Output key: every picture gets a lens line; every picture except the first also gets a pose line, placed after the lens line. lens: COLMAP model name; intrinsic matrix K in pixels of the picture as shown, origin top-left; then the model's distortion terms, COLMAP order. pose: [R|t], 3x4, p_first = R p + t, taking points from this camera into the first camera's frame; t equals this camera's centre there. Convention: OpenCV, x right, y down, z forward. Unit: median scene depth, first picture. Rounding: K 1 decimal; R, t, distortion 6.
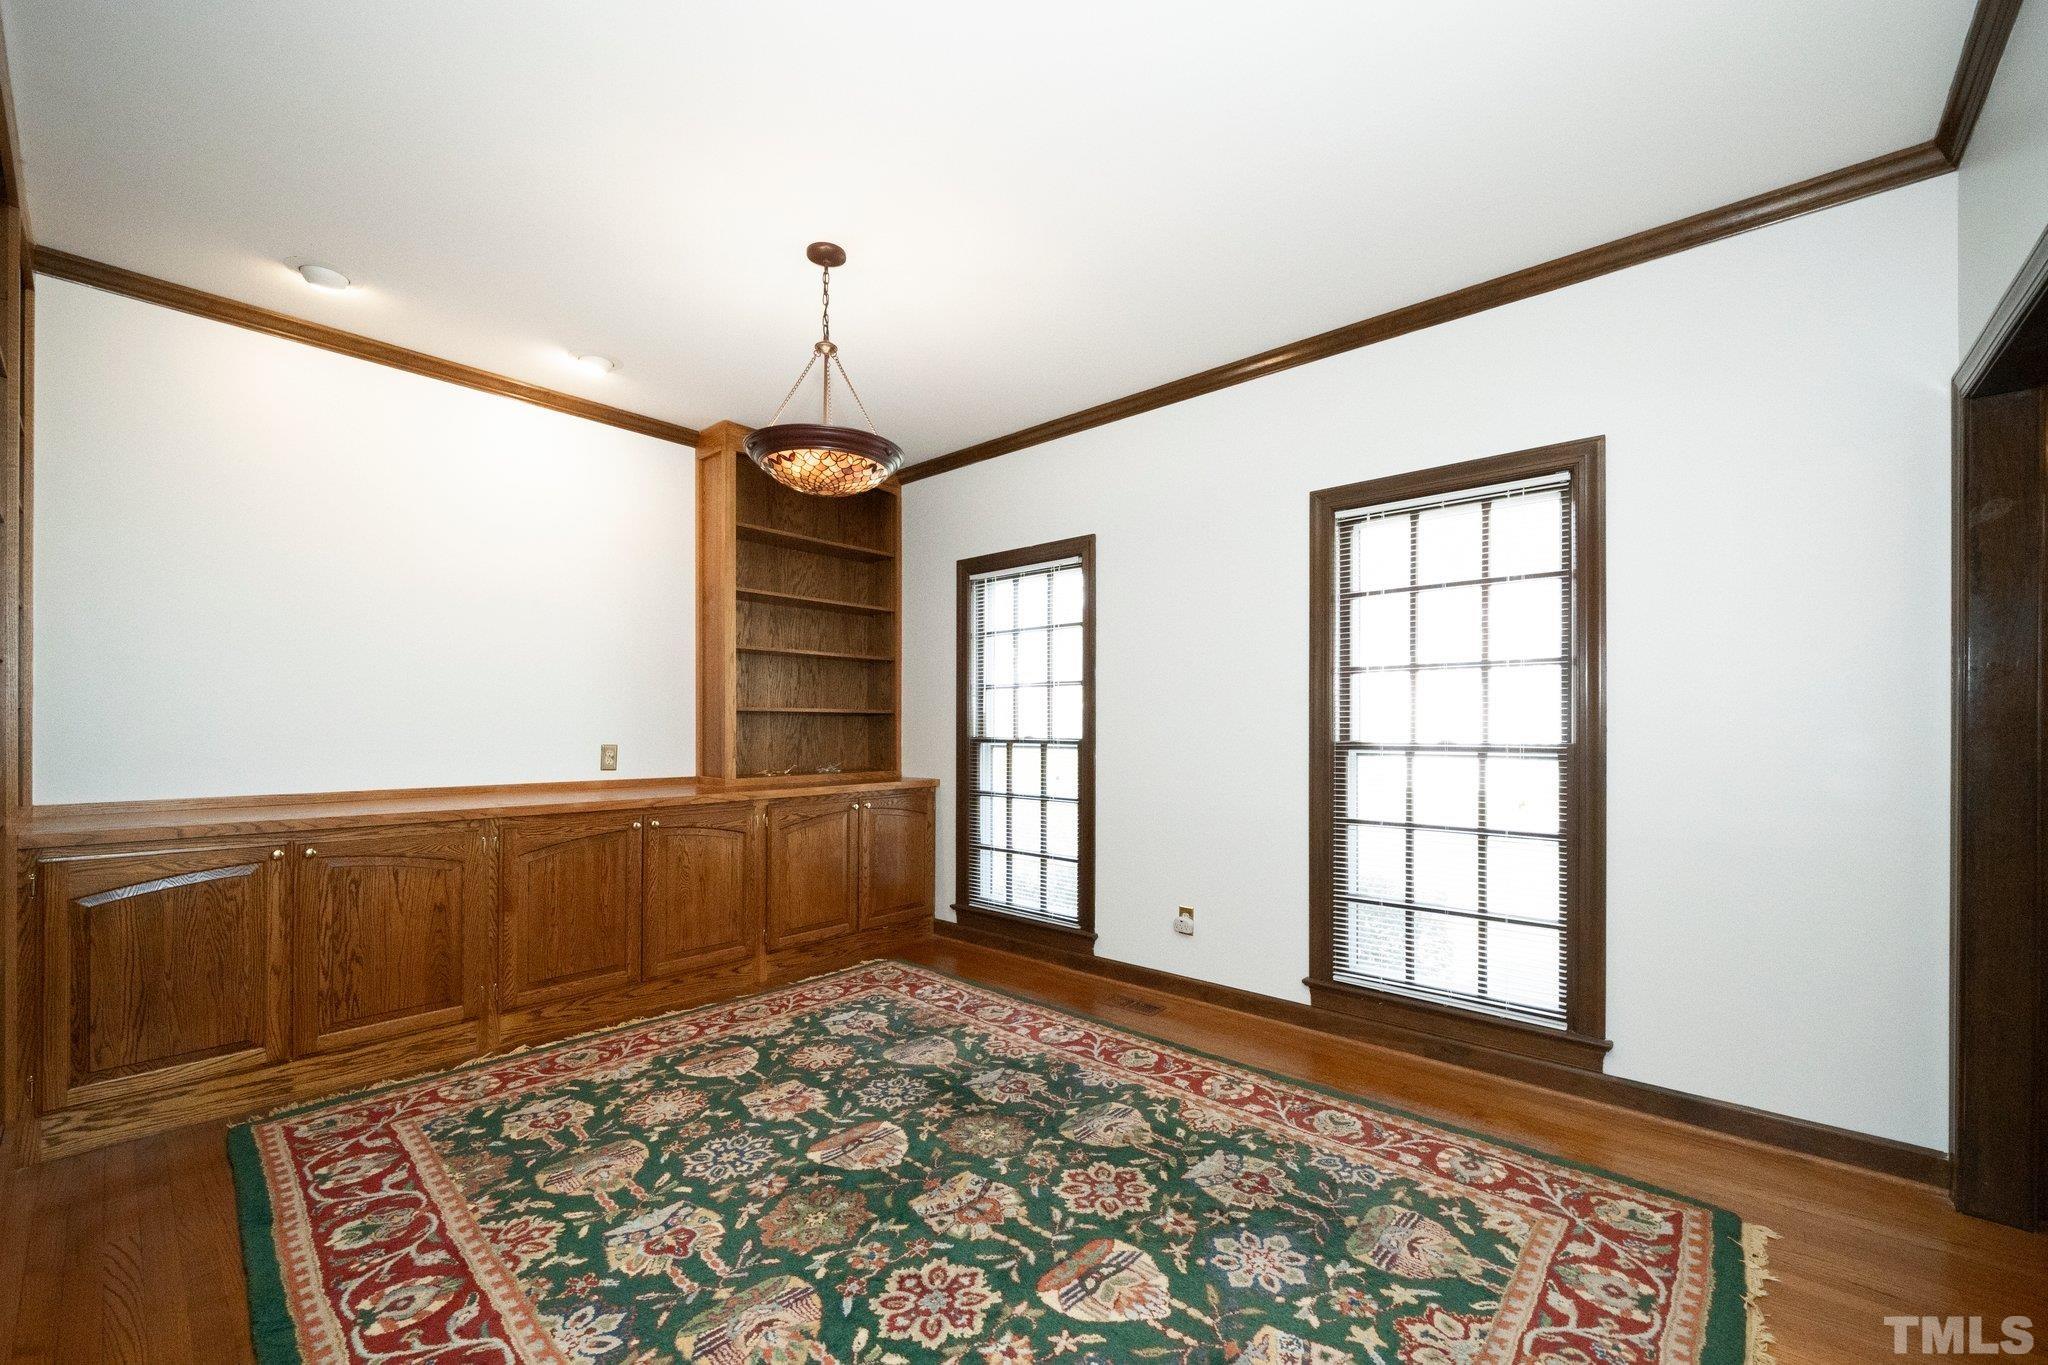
lens RADIAL K [[792.9, 0, 1061.7], [0, 792.9, 715.2], [0, 0, 1]] dist [-0.005844, -0.001249]
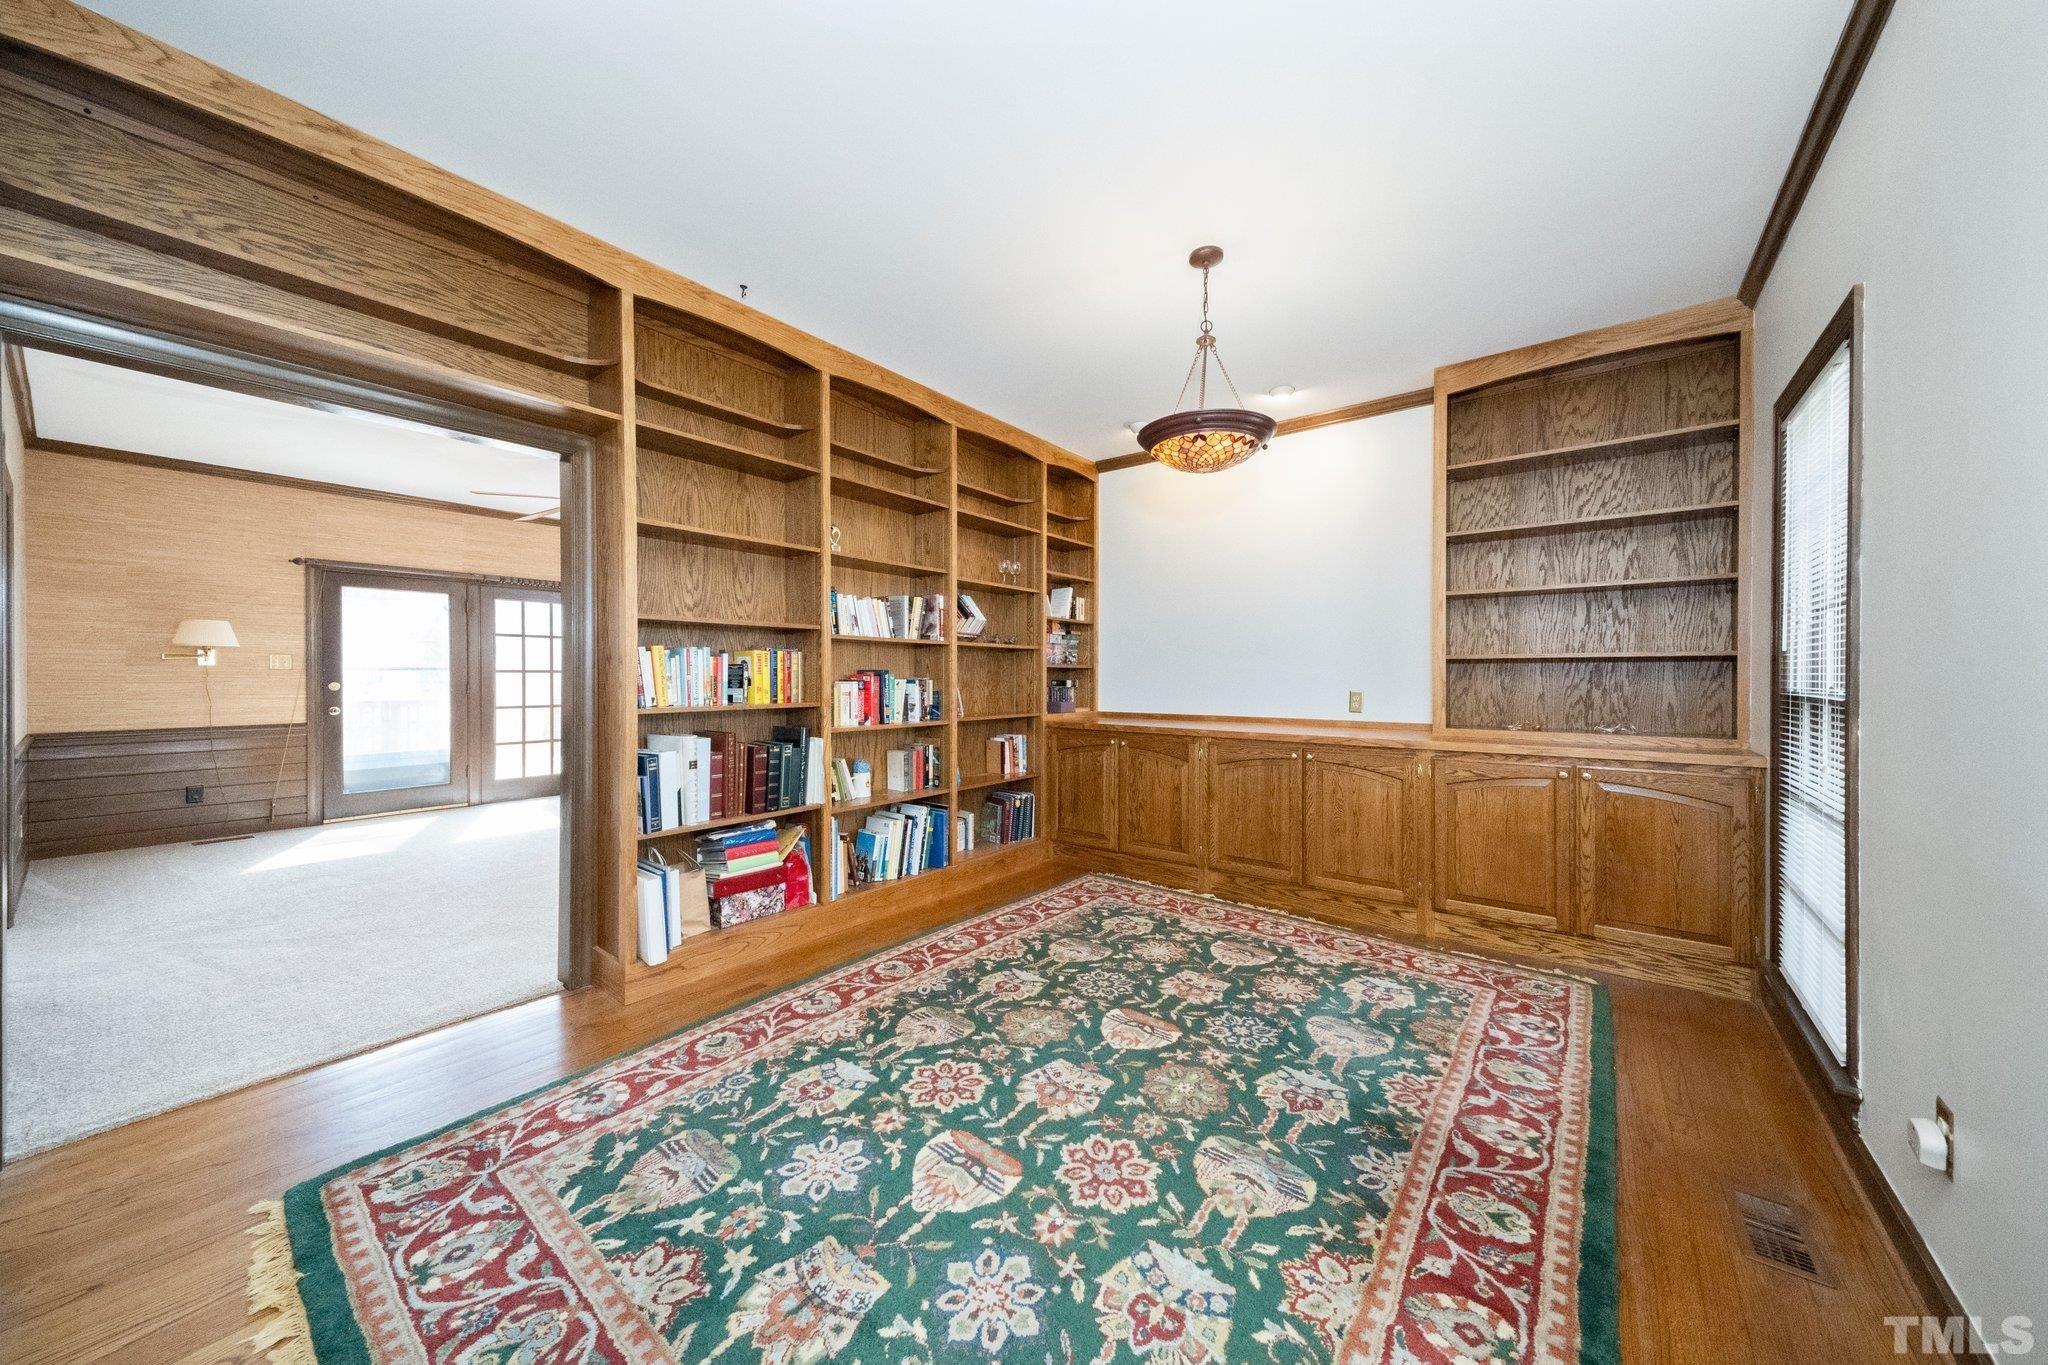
lens RADIAL K [[705.0, 0, 1021.7], [0, 705.0, 676.9], [0, 0, 1]] dist [0.007963, 0.000158]
pose [[0.051431, -0.000281, -0.998676, 0.680963], [0.011287, 0.999936, 0.000300, 0.015668], [0.998613, -0.011287, 0.051431, 0.672359]]
